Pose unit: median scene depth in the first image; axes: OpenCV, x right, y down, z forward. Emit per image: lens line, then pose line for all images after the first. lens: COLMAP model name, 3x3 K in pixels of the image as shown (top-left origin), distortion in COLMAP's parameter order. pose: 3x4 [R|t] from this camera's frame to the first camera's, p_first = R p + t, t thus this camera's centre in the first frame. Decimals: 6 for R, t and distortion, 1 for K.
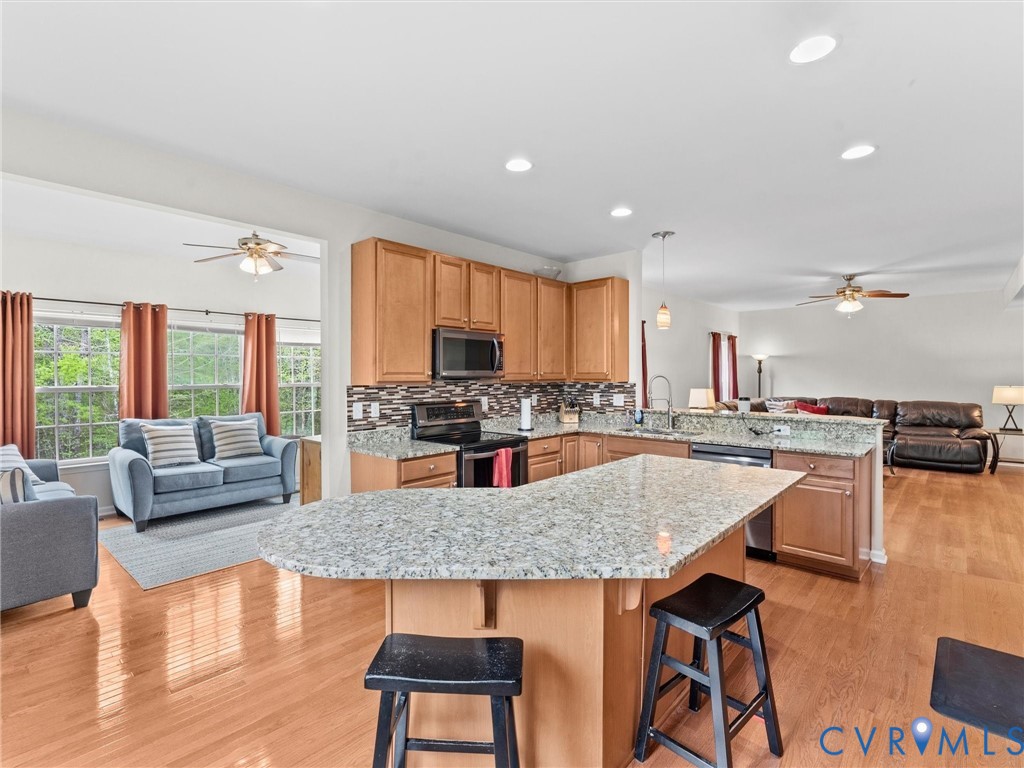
lens RADIAL K [[486.3, 0, 518.2], [0, 486.3, 378.3], [0, 0, 1]] dist [-0.002093, 0.002367]
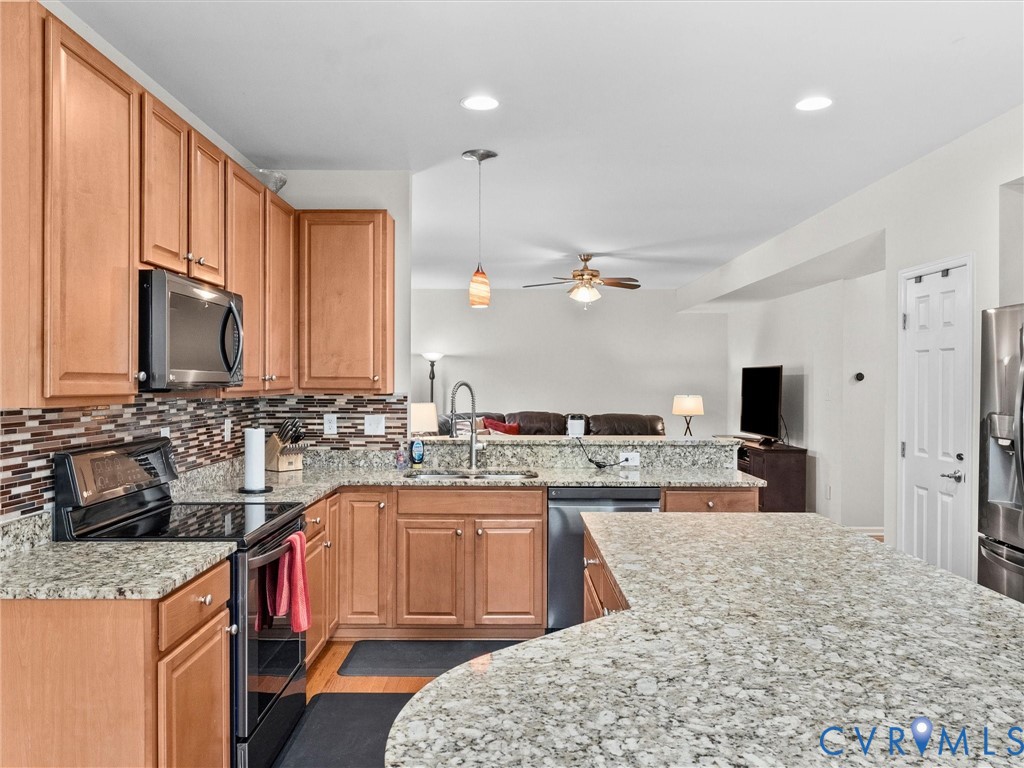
lens RADIAL K [[757.1, 0, 509.1], [0, 757.1, 389.1], [0, 0, 1]] dist [-0.010313, 0.002304]
pose [[0.741922, -0.001638, 0.670484, -0.308207], [-0.000957, 0.999993, 0.003501, -0.001356], [-0.670485, -0.003239, 0.741916, 0.251655]]
